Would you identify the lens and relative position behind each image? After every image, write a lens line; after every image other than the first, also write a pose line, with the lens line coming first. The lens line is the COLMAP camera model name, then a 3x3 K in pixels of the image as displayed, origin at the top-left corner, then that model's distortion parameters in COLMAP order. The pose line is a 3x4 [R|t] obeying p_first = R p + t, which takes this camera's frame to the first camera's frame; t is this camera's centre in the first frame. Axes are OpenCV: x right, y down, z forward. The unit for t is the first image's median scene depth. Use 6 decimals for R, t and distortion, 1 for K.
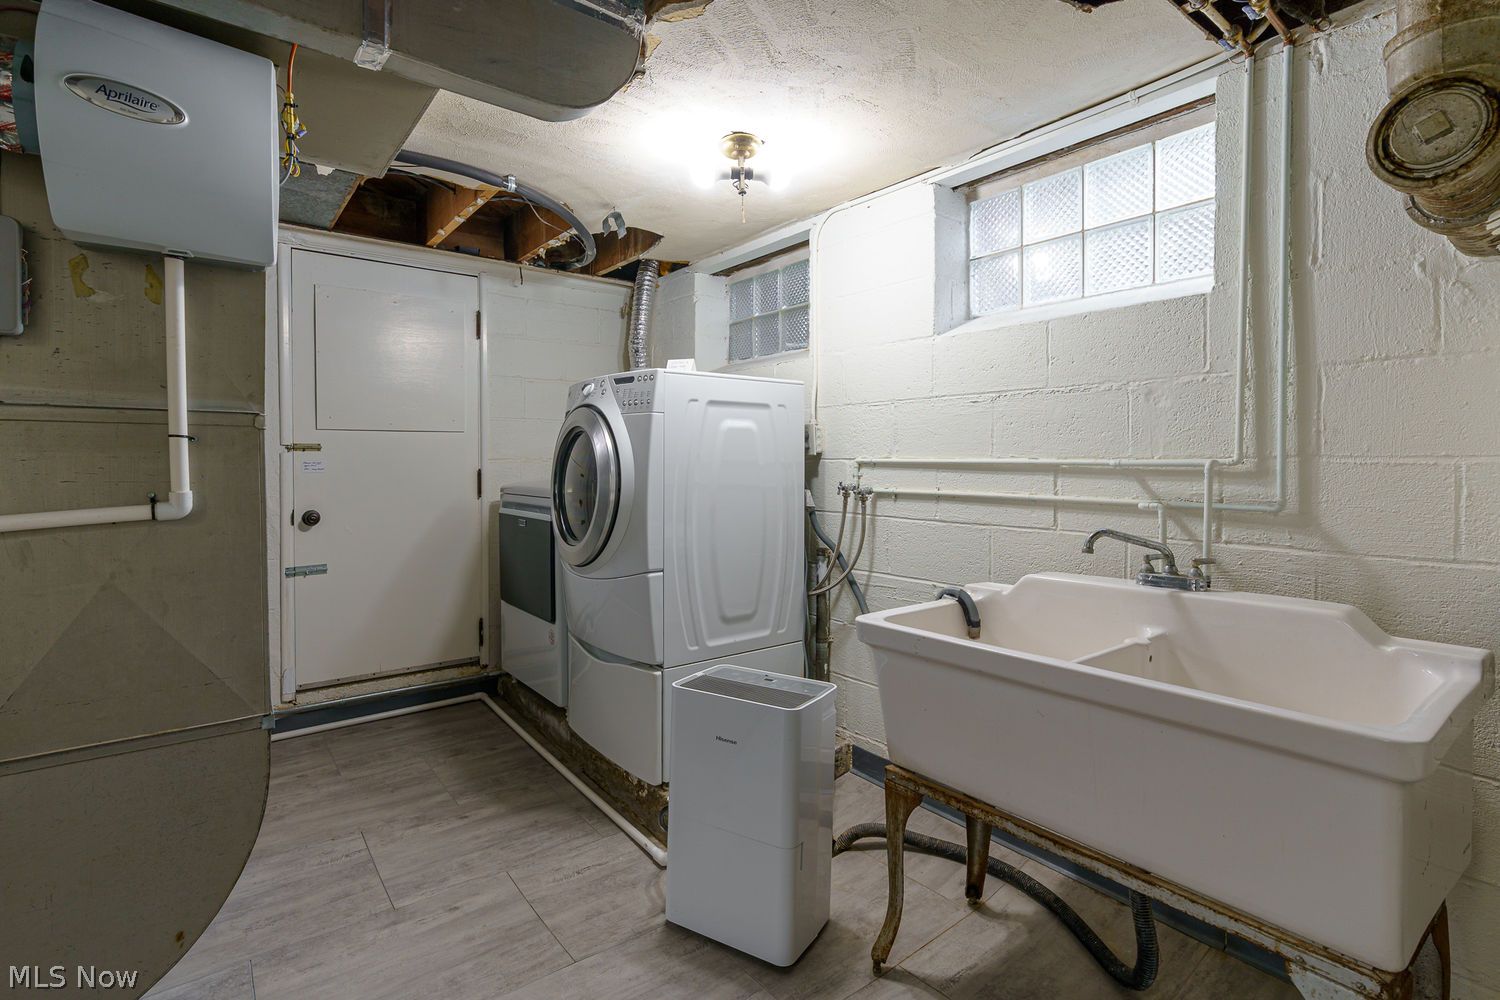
lens RADIAL K [[711.2, 0, 750.0], [0, 711.2, 500.0], [0, 0, 1]] dist [-0.003218, 0.001088]
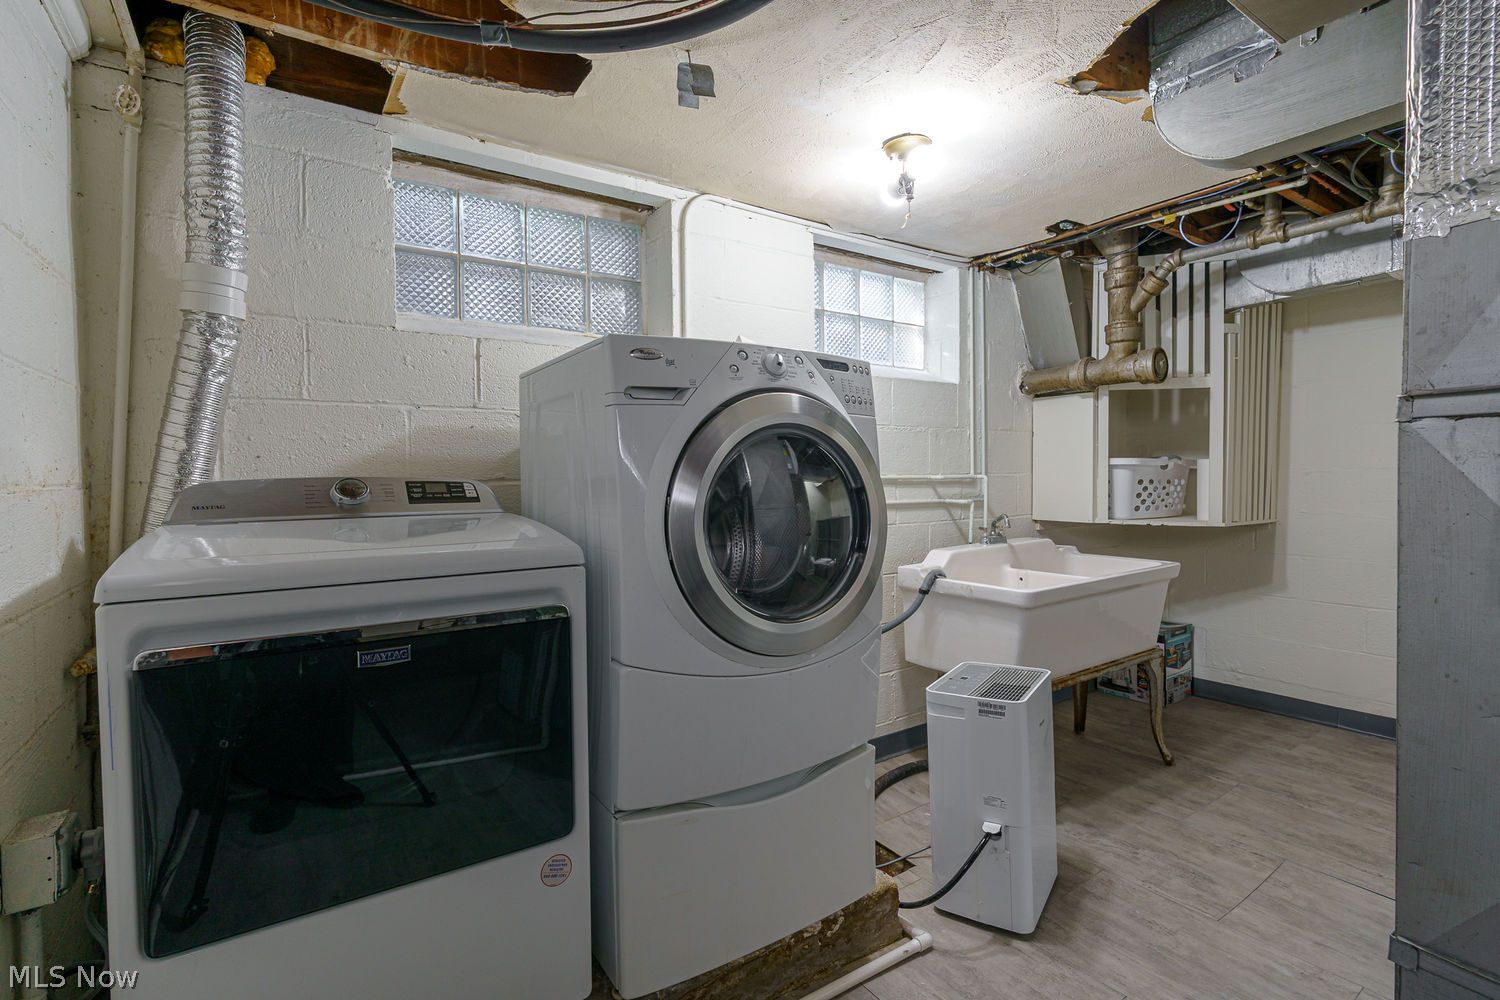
lens RADIAL K [[711.2, 0, 750.0], [0, 711.2, 500.0], [0, 0, 1]] dist [-0.003218, 0.001088]
pose [[0.062229, -0.040109, 0.997256, -1.013390], [0.057048, 0.997702, 0.036567, -0.074100], [-0.996430, 0.054616, 0.064374, 1.175133]]
